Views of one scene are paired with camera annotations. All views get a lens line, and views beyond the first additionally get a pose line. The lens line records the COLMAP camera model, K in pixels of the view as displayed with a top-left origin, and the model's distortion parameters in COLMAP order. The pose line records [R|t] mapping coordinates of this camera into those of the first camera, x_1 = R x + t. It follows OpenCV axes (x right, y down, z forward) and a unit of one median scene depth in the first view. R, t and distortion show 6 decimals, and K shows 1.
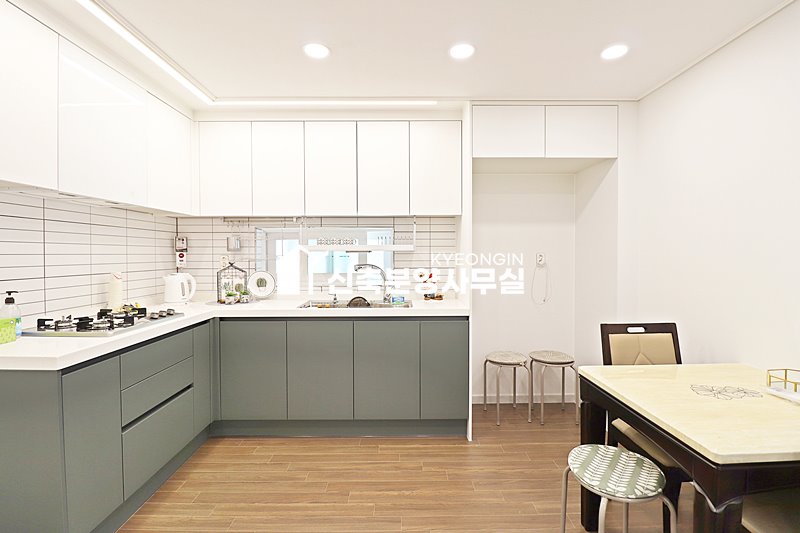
lens RADIAL K [[374.2, 0, 398.9], [0, 374.2, 260.7], [0, 0, 1]] dist [-0.003178, -0.000943]
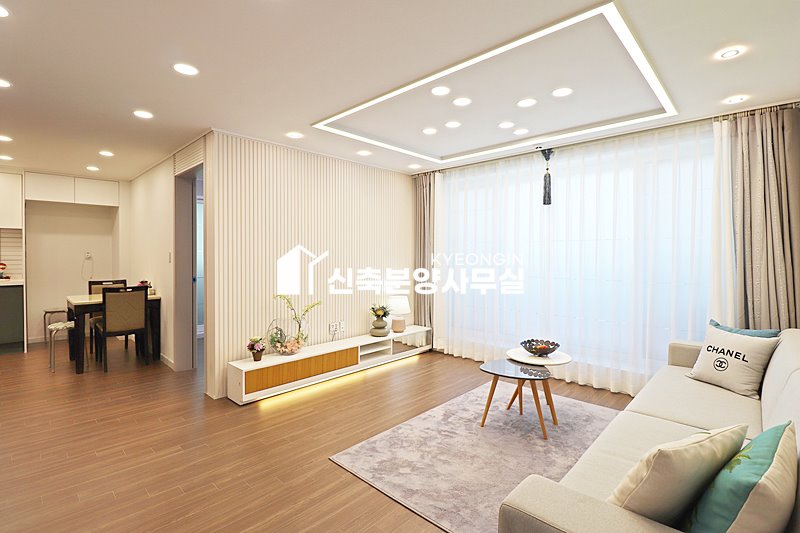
lens RADIAL K [[374.2, 0, 398.9], [0, 374.2, 260.7], [0, 0, 1]] dist [-0.003178, -0.000943]
pose [[0.698162, -0.008608, 0.715888, 0.170023], [0.001701, 0.999945, 0.010365, 0.012488], [-0.715938, -0.006019, 0.698138, -1.630975]]
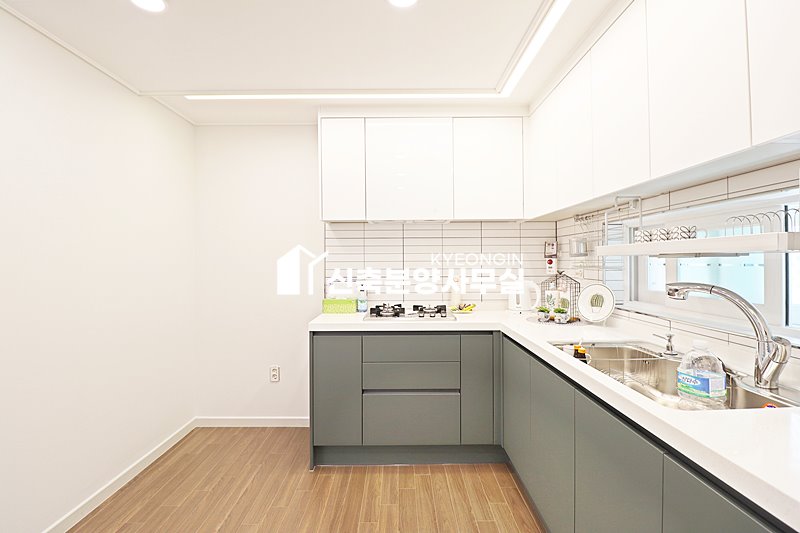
lens RADIAL K [[374.2, 0, 398.9], [0, 374.2, 260.7], [0, 0, 1]] dist [-0.003178, -0.000943]
pose [[0.002826, 0.000297, -0.999996, 0.389694], [-0.009823, 0.999952, 0.000270, -0.015218], [0.999948, 0.009822, 0.002829, 0.713259]]
